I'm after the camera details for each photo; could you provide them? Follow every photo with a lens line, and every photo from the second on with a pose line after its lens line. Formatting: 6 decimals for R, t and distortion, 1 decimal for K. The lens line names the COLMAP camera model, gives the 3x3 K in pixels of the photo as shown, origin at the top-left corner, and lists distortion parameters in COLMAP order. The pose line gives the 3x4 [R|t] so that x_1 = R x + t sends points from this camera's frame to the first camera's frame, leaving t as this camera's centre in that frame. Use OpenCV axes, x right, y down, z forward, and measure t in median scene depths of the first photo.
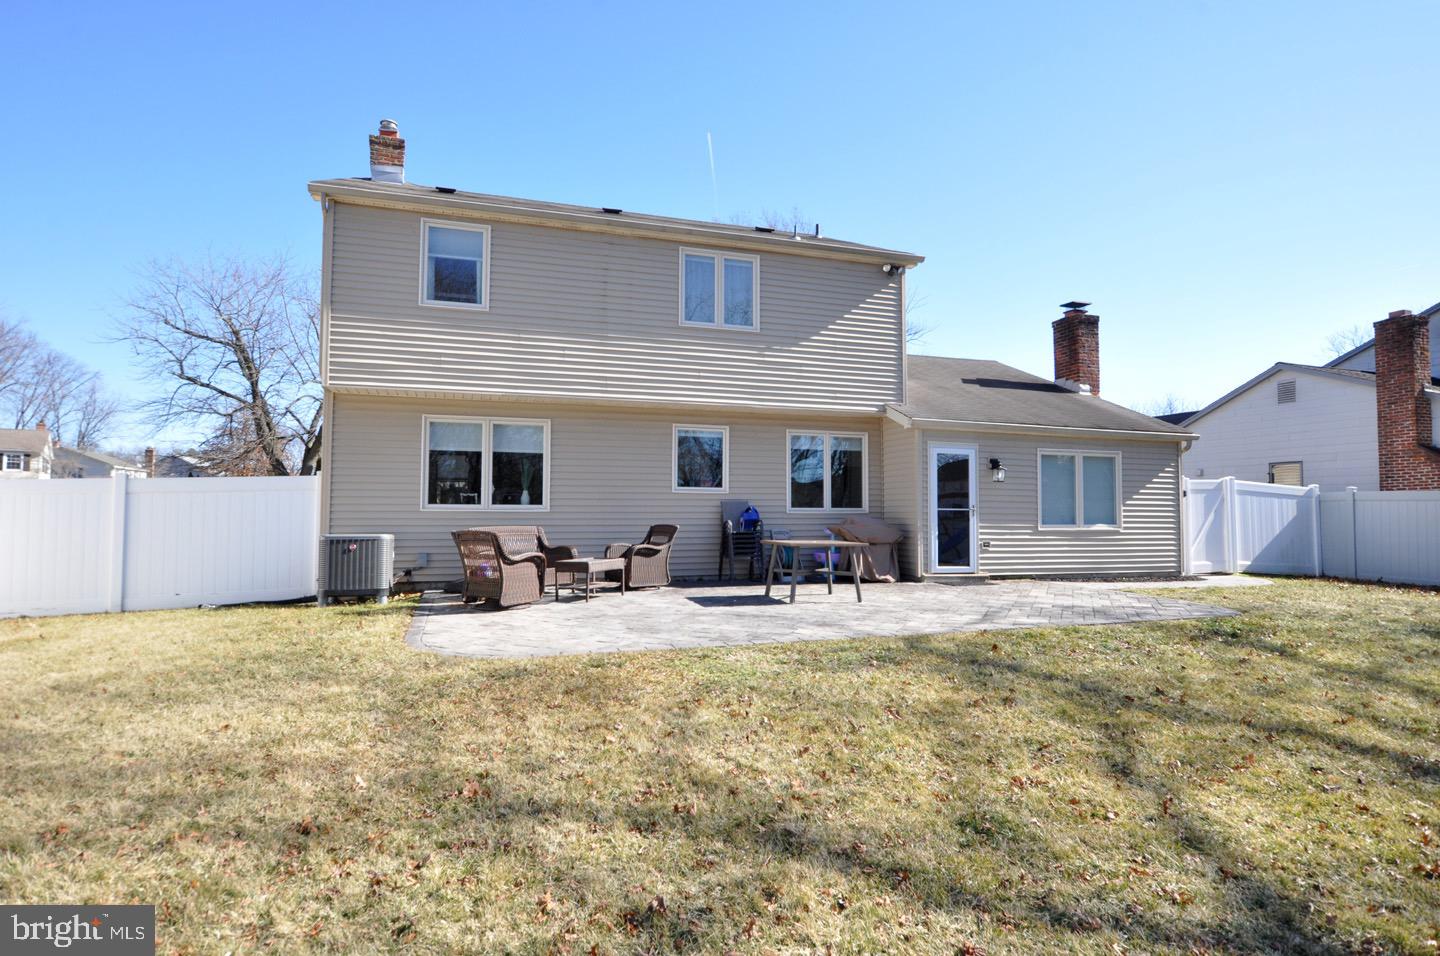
lens RADIAL K [[816.3, 0, 720.0], [0, 816.3, 478.0], [0, 0, 1]] dist [-0.003651, -0.000354]
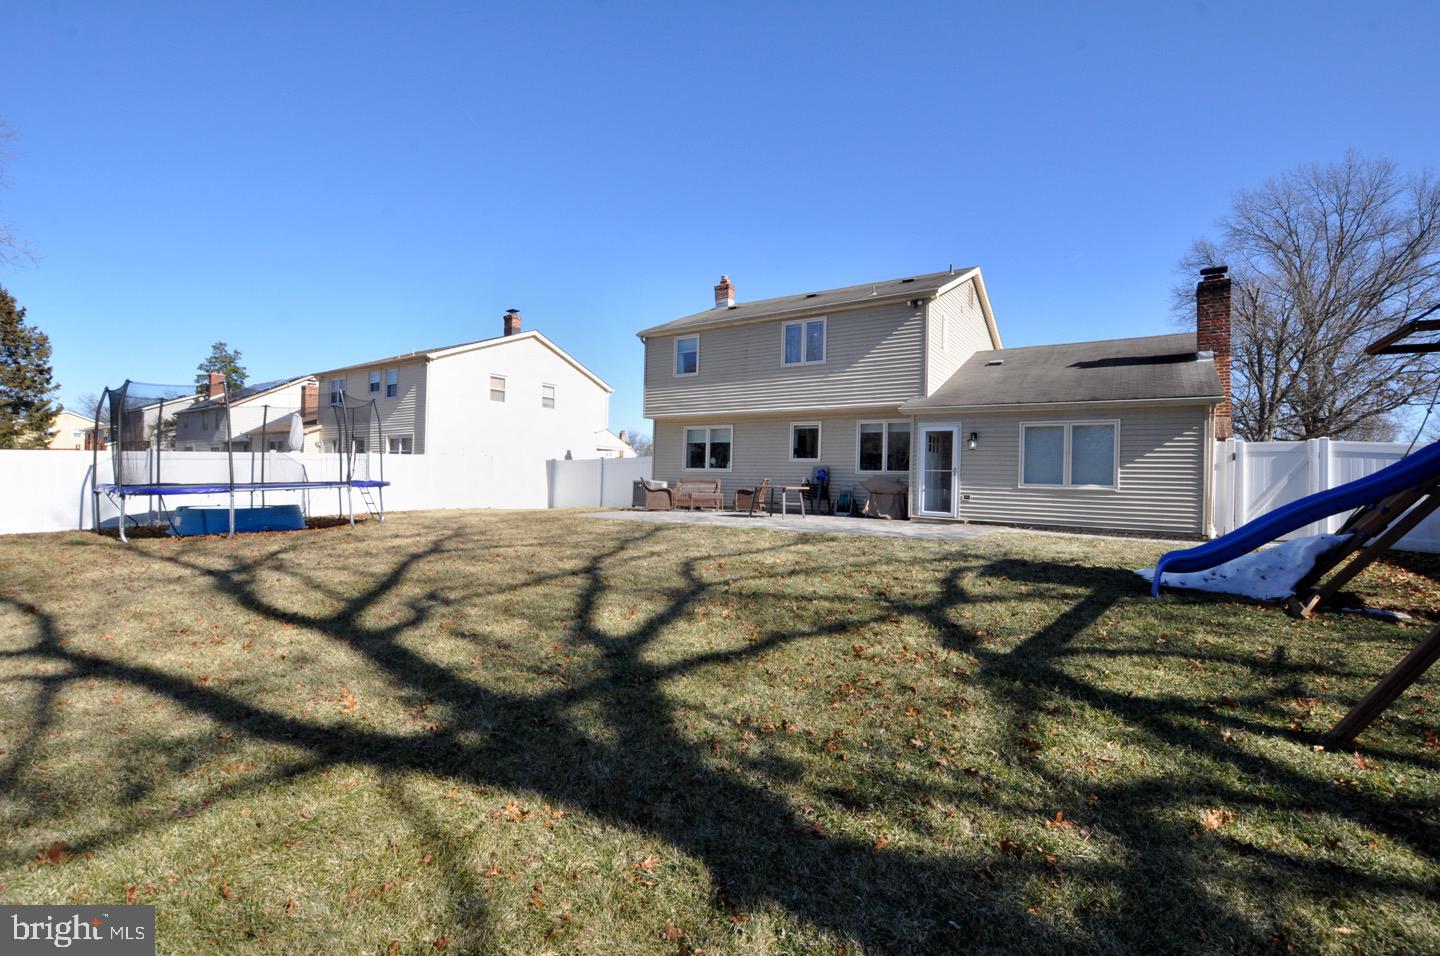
lens RADIAL K [[633.3, 0, 723.1], [0, 633.3, 479.3], [0, 0, 1]] dist [-0.037030, 0.006389]
pose [[0.604032, 0.010569, -0.796890, 0.935726], [0.023763, 0.999229, 0.031265, 0.010303], [0.796606, -0.037821, 0.603315, 0.059044]]
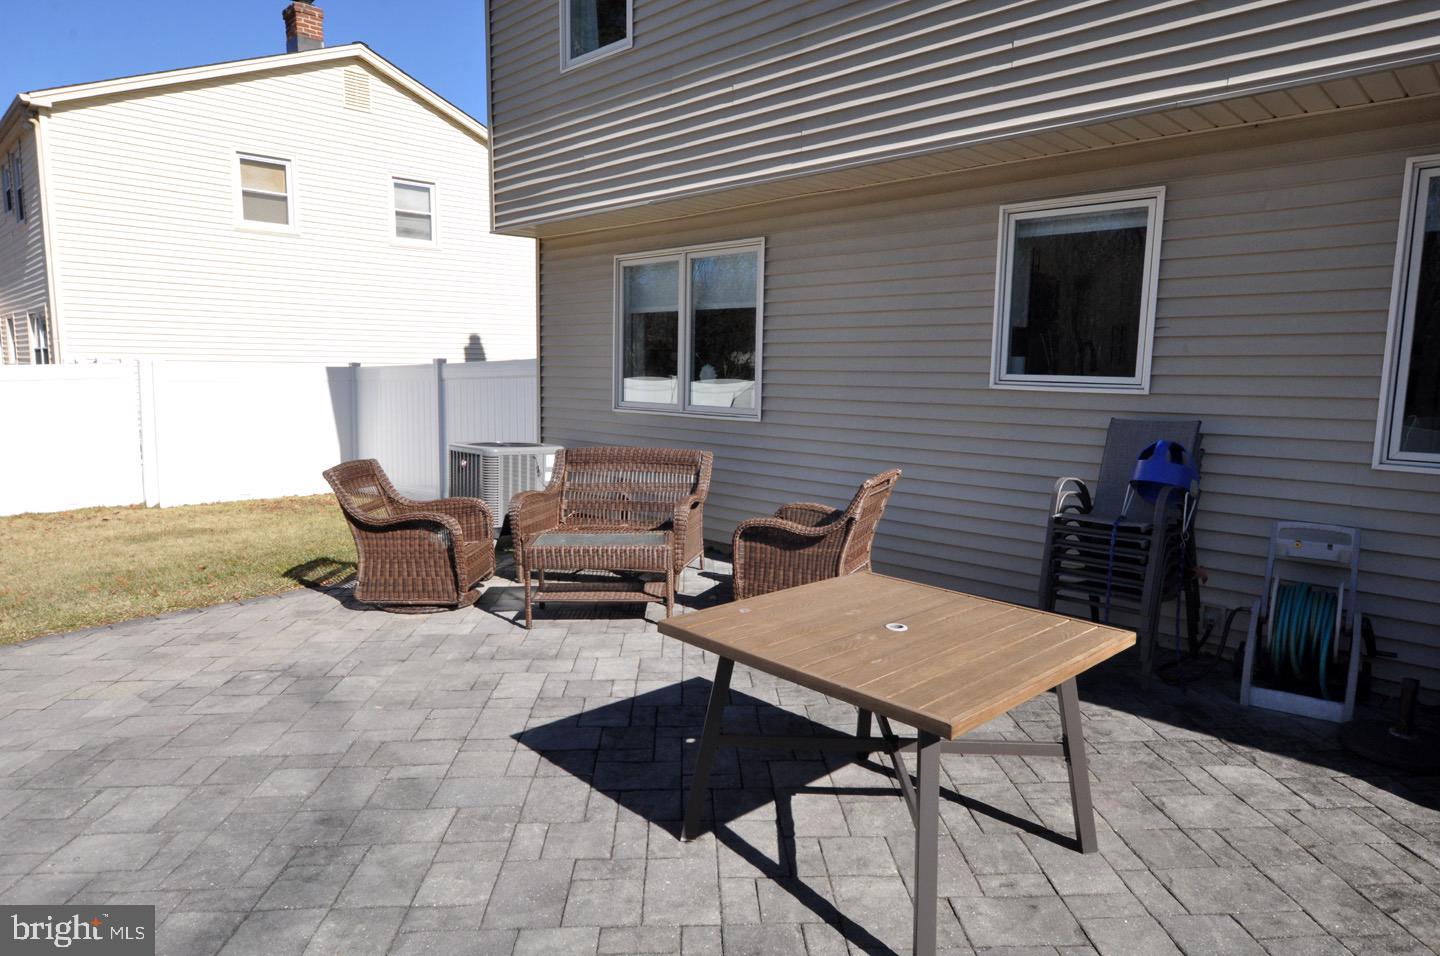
lens RADIAL K [[885.4, 0, 720.0], [0, 885.4, 478.0], [0, 0, 1]] dist [-0.027792, 0.000075]
pose [[0.432255, 0.117946, -0.894005, 0.265373], [0.036315, 0.988328, 0.147949, -0.006777], [0.901020, -0.096418, 0.422927, 0.694166]]
